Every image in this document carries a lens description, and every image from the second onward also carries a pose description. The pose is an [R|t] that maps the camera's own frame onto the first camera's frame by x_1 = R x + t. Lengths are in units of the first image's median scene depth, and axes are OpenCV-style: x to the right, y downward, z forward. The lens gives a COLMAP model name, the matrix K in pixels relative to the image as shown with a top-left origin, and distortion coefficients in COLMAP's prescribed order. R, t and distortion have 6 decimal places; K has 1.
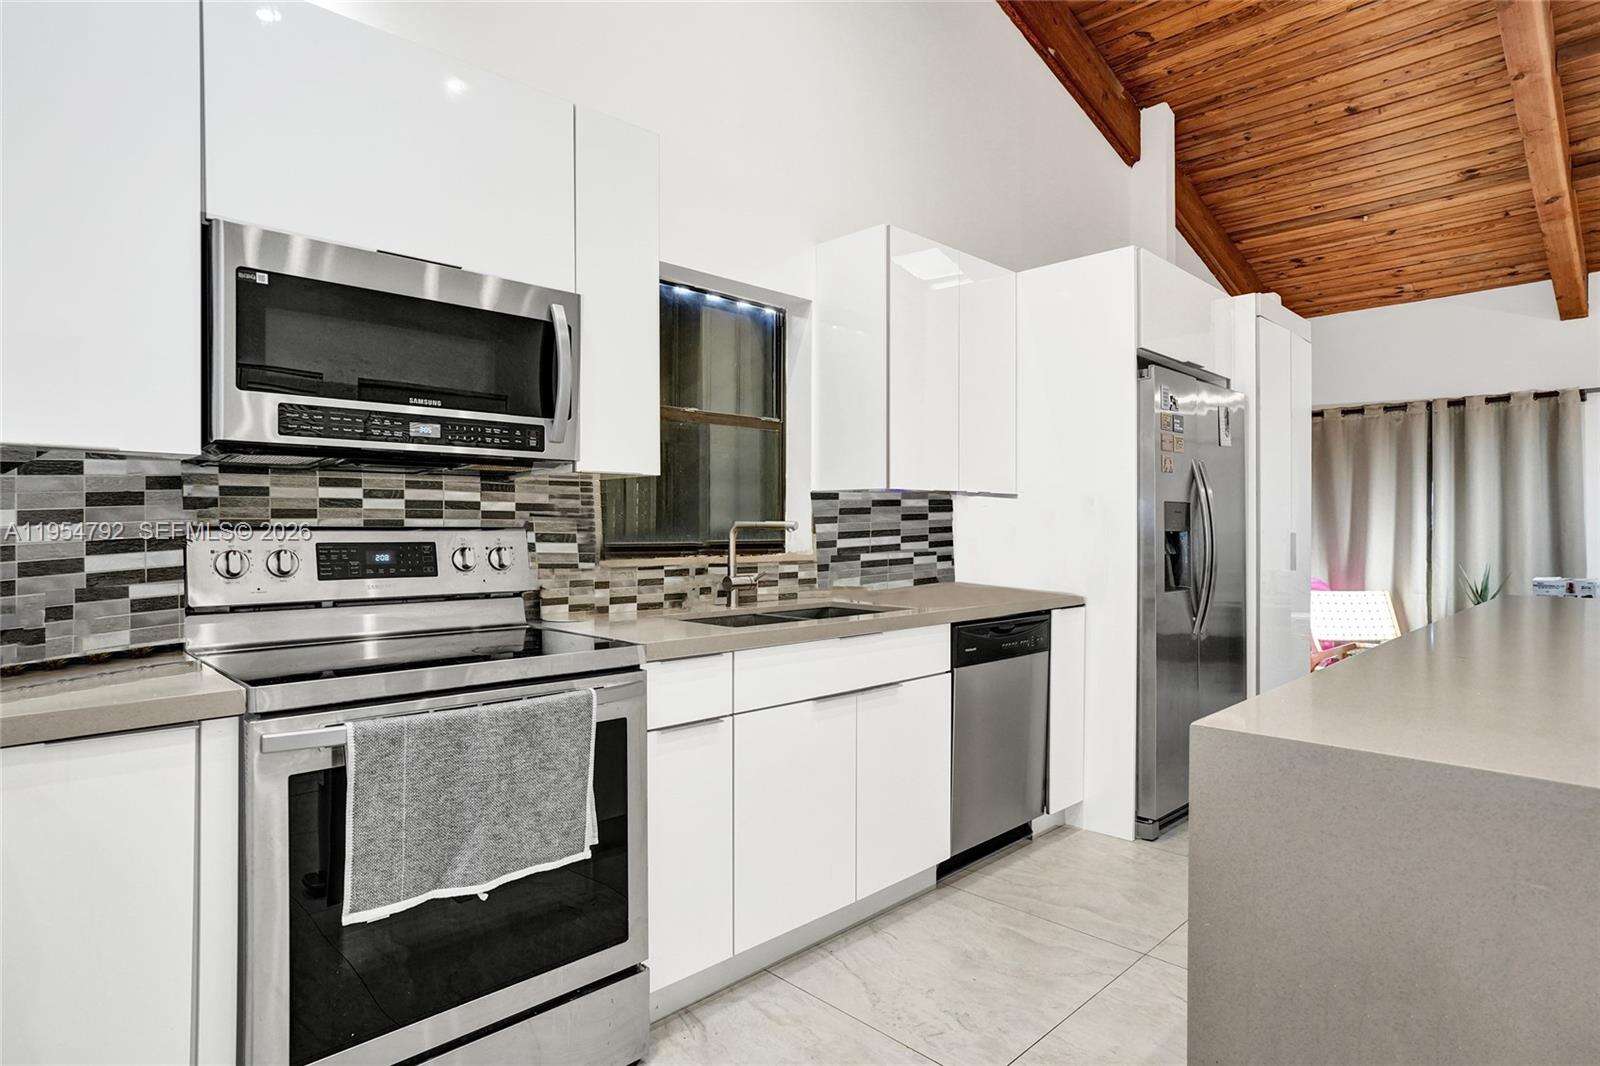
lens RADIAL K [[870.8, 0, 819.0], [0, 870.8, 505.9], [0, 0, 1]] dist [-0.013912, 0.009824]
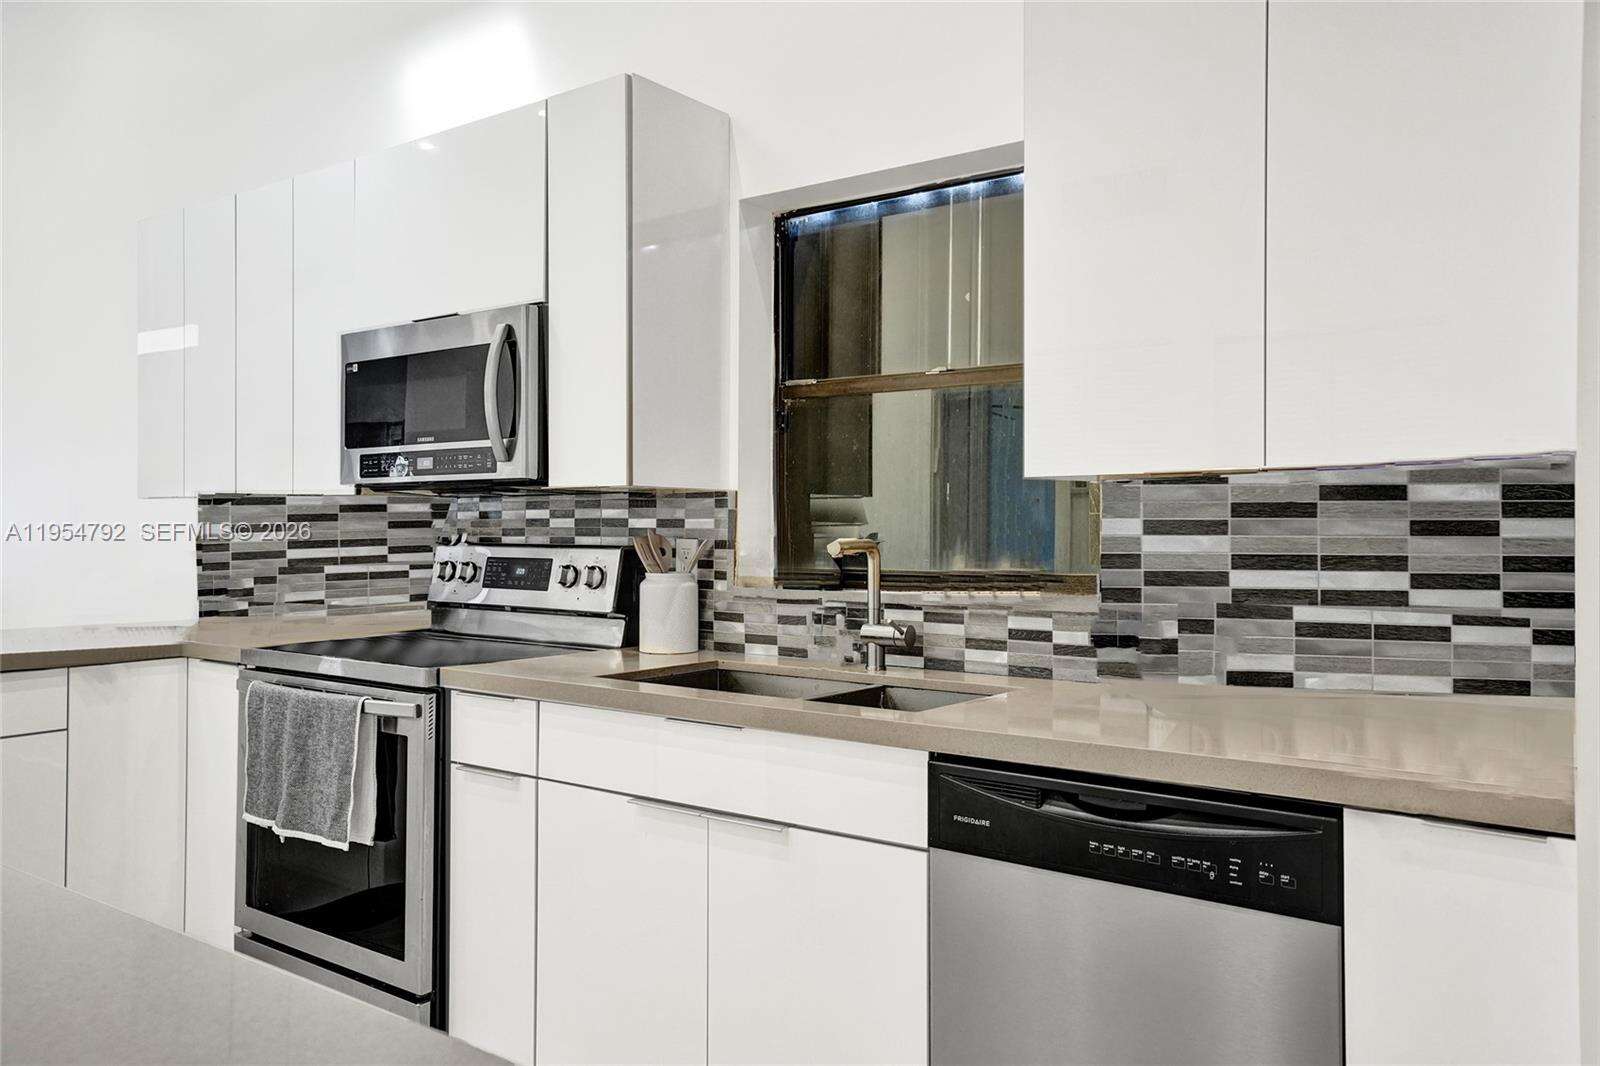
lens RADIAL K [[1163.4, 0, 802.4], [0, 1163.4, 504.2], [0, 0, 1]] dist [-0.014019, -0.001464]
pose [[0.158769, -0.023711, -0.987031, 0.627499], [0.021571, 0.999556, -0.020542, 0.006572], [0.987080, -0.018030, 0.159210, 0.663393]]
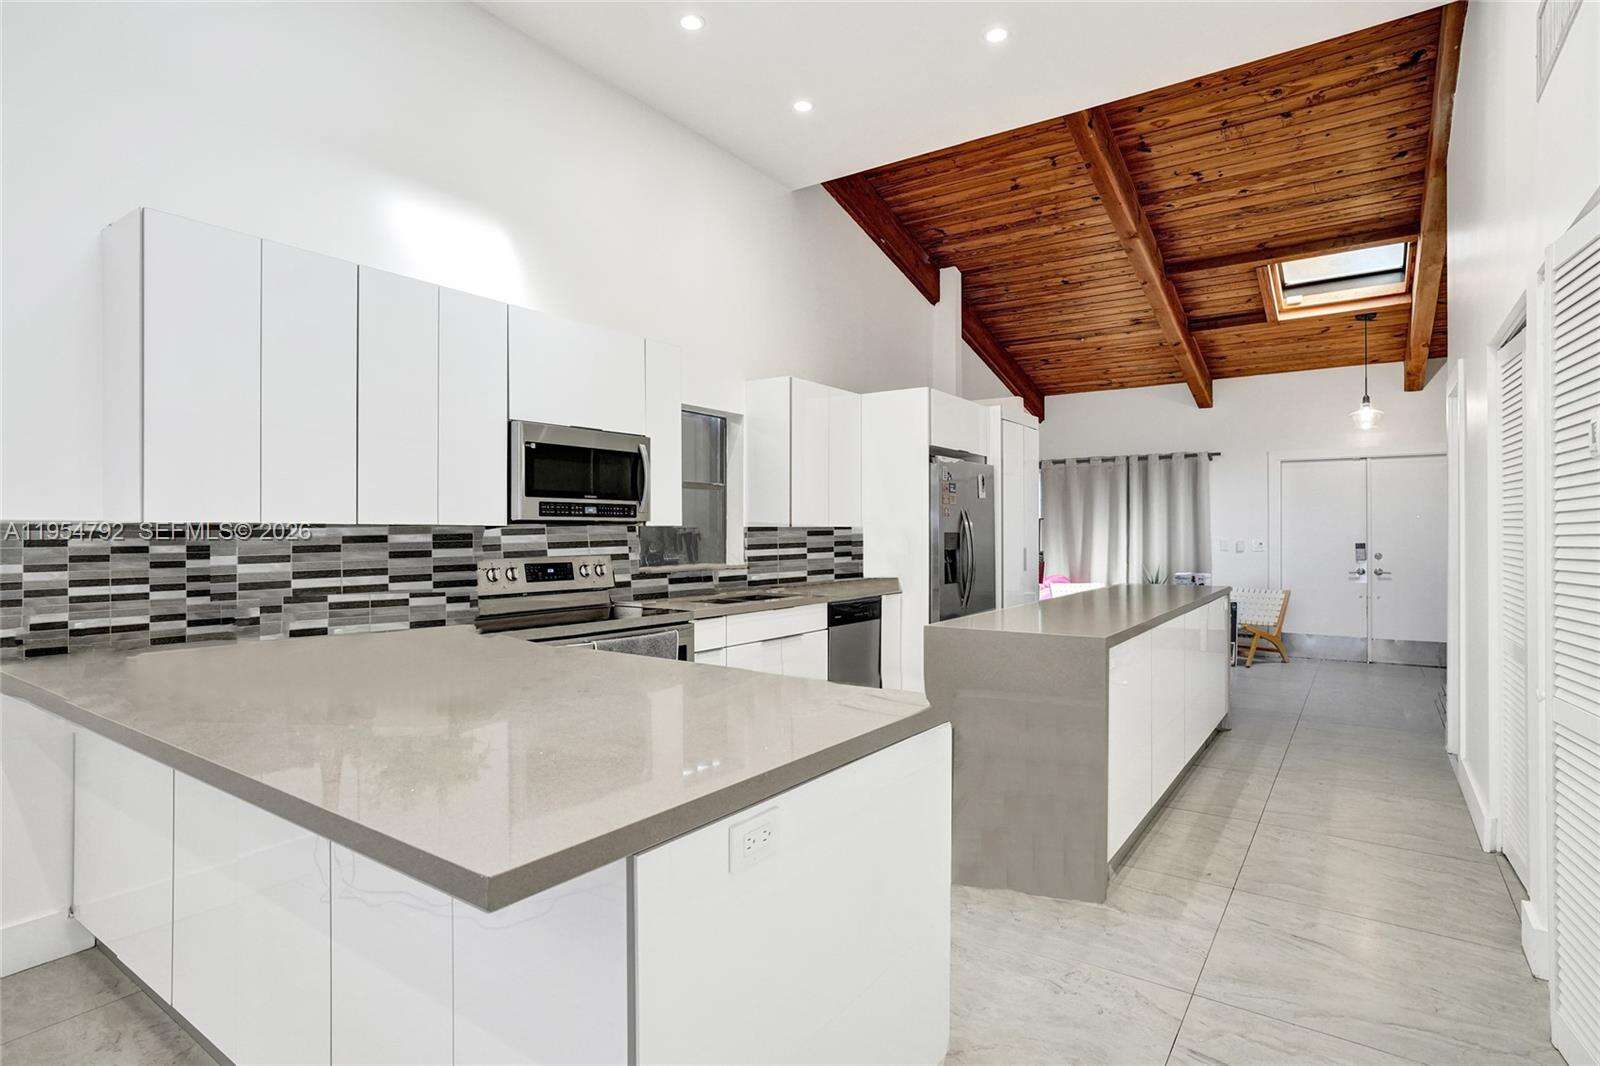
lens RADIAL K [[841.2, 0, 805.2], [0, 841.2, 528.8], [0, 0, 1]] dist [-0.035064, -0.000010]
pose [[0.986407, -0.004942, 0.164244, -0.145031], [0.001570, 0.999785, 0.020654, -0.044096], [-0.164311, -0.020115, 0.986204, -0.574163]]
